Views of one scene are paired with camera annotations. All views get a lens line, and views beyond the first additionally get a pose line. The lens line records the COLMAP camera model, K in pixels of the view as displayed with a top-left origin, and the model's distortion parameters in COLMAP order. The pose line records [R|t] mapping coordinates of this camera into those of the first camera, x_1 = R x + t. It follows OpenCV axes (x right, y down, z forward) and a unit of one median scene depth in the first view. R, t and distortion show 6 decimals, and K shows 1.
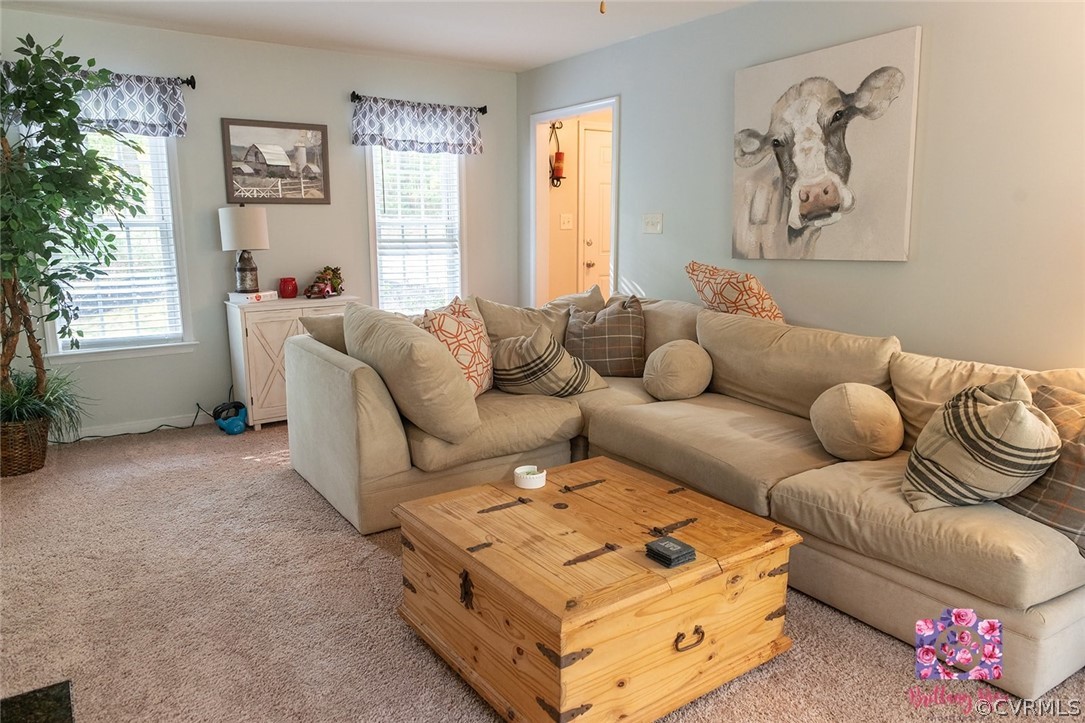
lens RADIAL K [[756.6, 0, 543.5], [0, 756.6, 361.9], [0, 0, 1]] dist [0.010619, -0.006824]
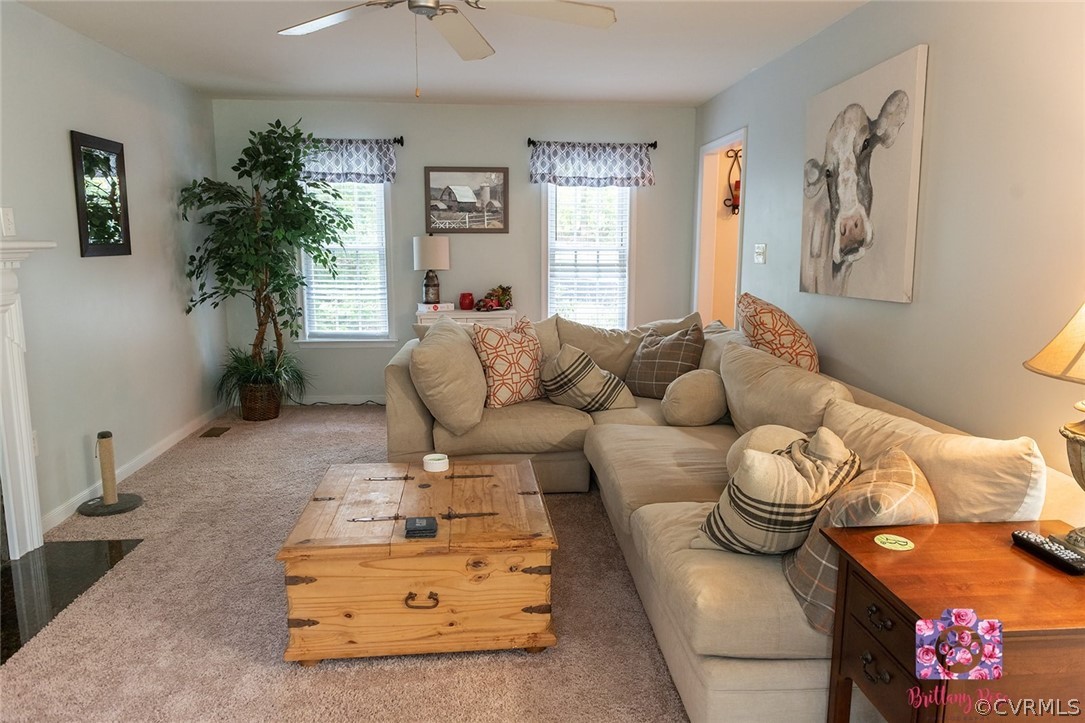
lens RADIAL K [[756.6, 0, 551.6], [0, 756.6, 362.7], [0, 0, 1]] dist [0.010619, -0.006824]
pose [[0.865695, 0.086400, -0.493059, 0.501537], [-0.097235, 0.995255, 0.003679, -0.021907], [0.491038, 0.044758, 0.869988, 0.011509]]
